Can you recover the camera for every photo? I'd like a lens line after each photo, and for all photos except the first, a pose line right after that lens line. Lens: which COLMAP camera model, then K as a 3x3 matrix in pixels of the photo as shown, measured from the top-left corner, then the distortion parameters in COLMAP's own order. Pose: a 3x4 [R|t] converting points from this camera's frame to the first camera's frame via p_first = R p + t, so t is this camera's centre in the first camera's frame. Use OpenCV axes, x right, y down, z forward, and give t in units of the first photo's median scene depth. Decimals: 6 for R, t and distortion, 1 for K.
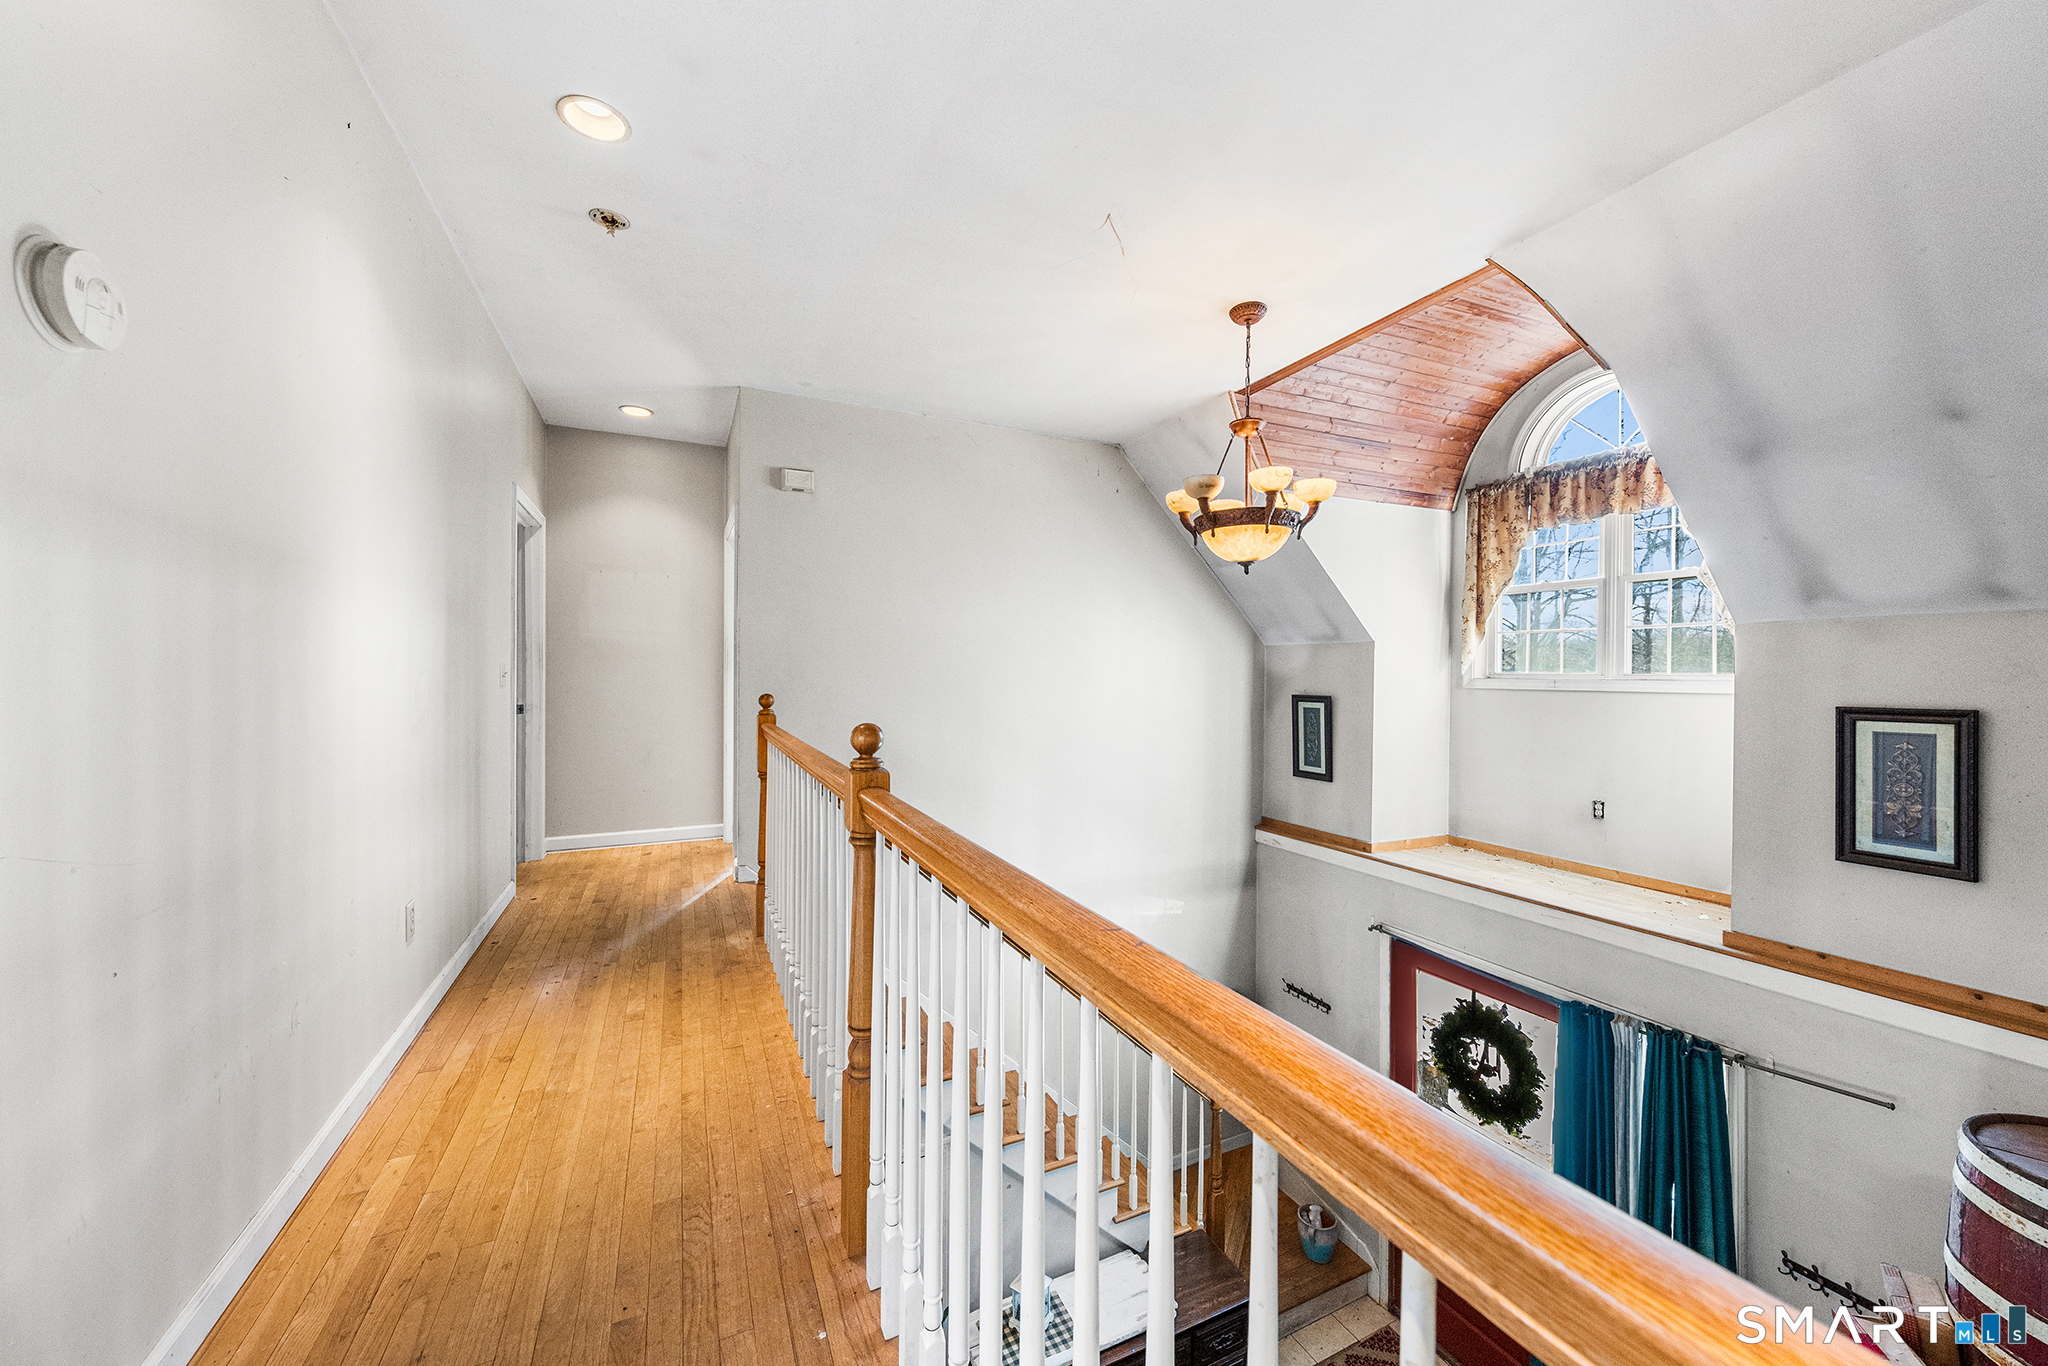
lens RADIAL K [[746.5, 0, 1019.4], [0, 746.5, 668.0], [0, 0, 1]] dist [0.005953, -0.000962]
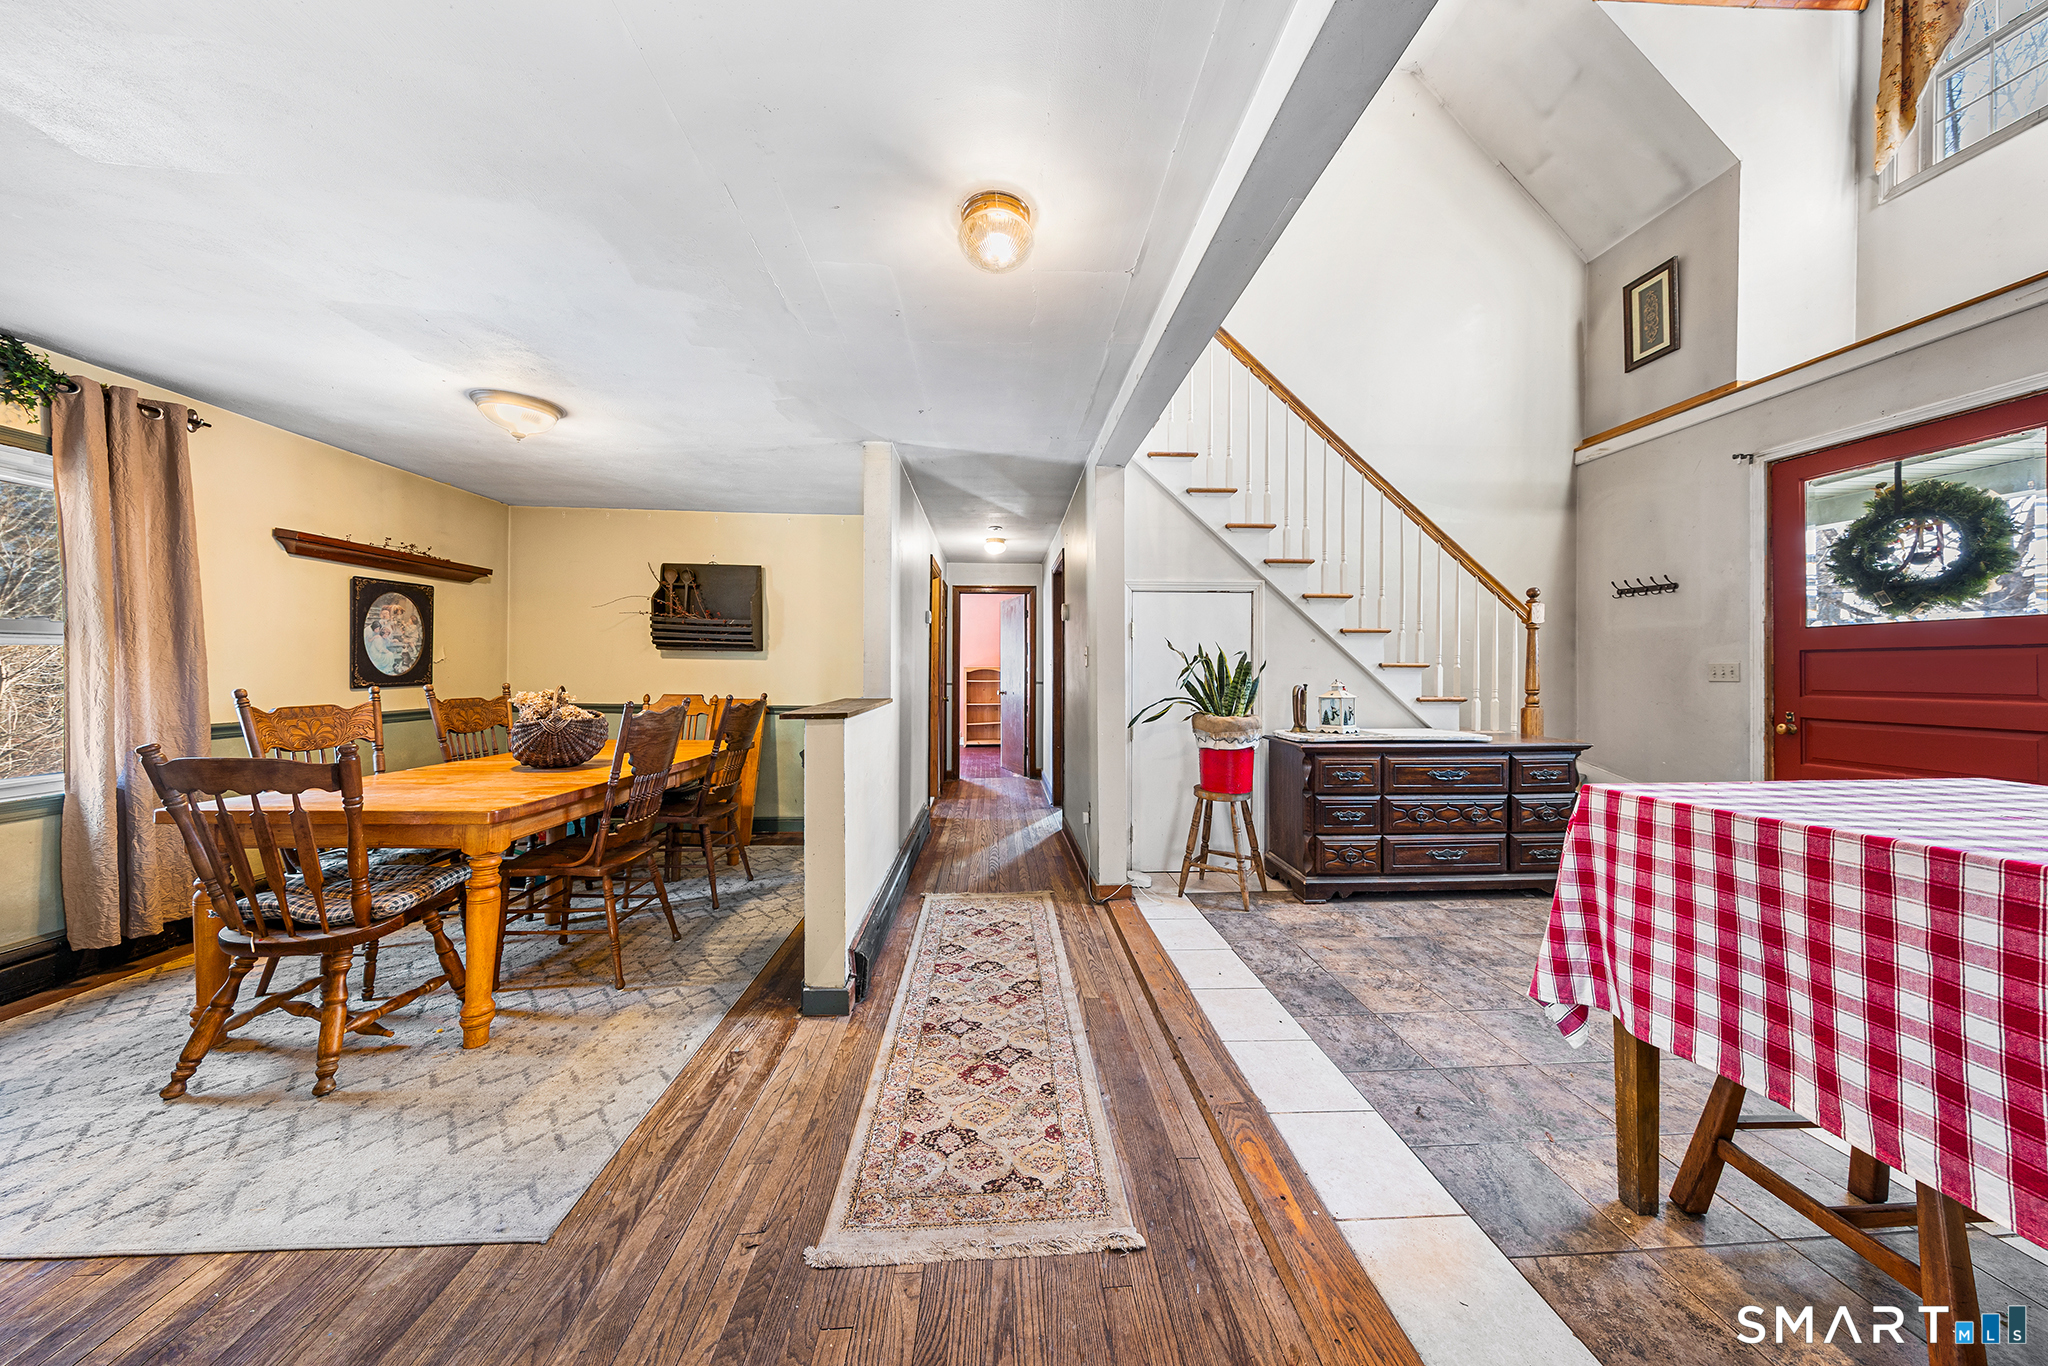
lens RADIAL K [[644.5, 0, 1028.3], [0, 644.5, 667.1], [0, 0, 1]] dist [0.009023, -0.001403]
pose [[0.929313, -0.004760, -0.369263, -0.042351], [0.003150, 0.999983, -0.004965, 0.589755], [0.369280, 0.003451, 0.929312, -0.057725]]
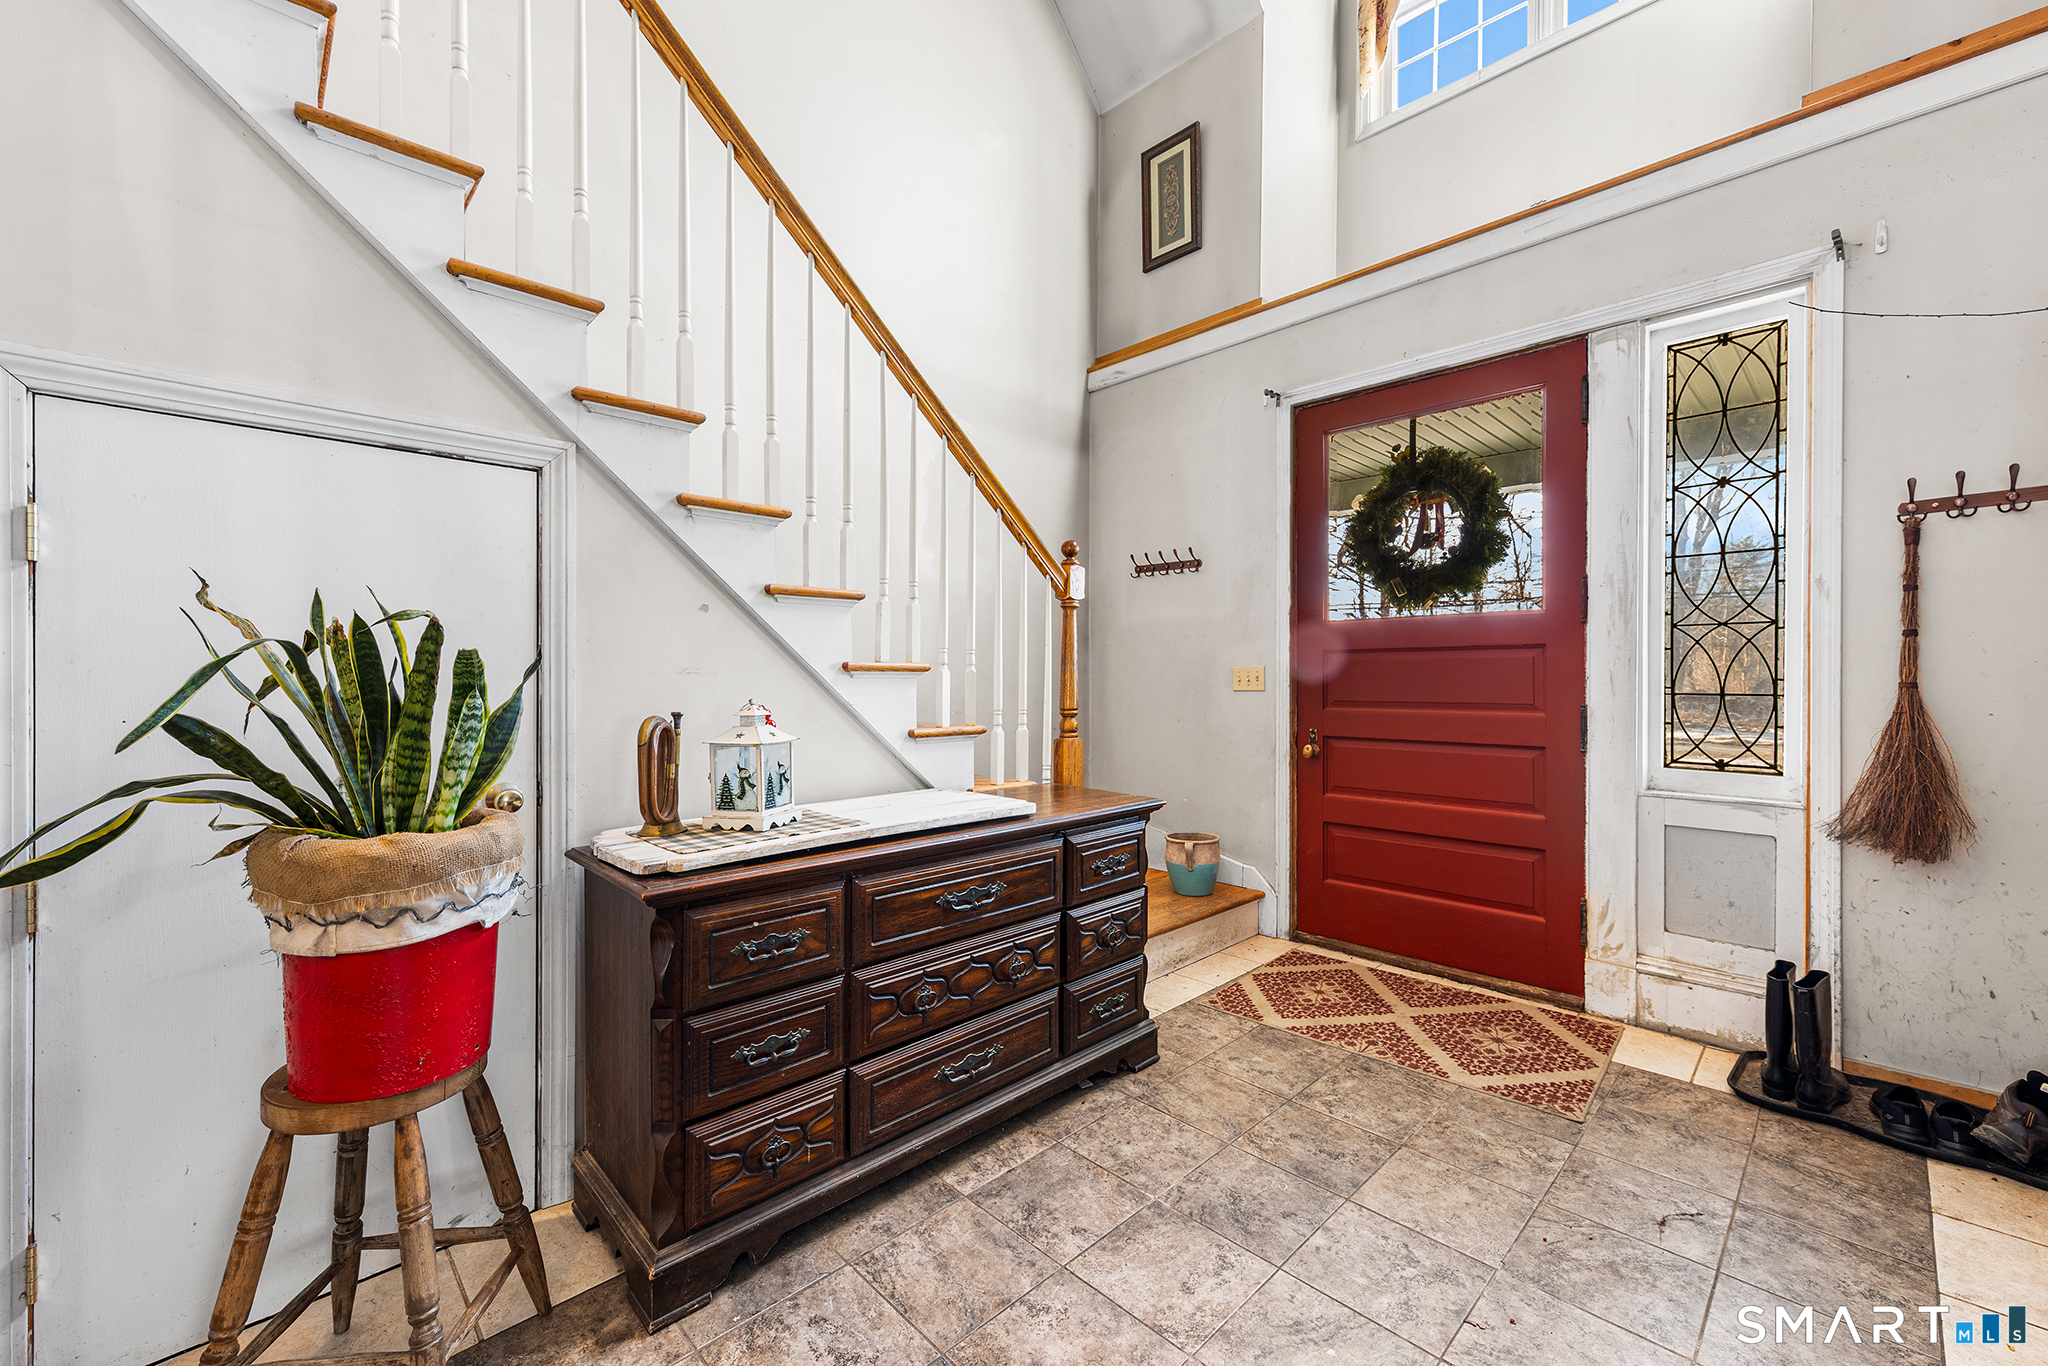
lens RADIAL K [[823.7, 0, 1023.0], [0, 823.7, 678.5], [0, 0, 1]] dist [0.006668, -0.000531]
pose [[0.946205, -0.005824, 0.323515, 0.007751], [0.004584, 0.999979, 0.004594, 0.590034], [-0.323535, -0.002863, 0.946212, 0.341786]]
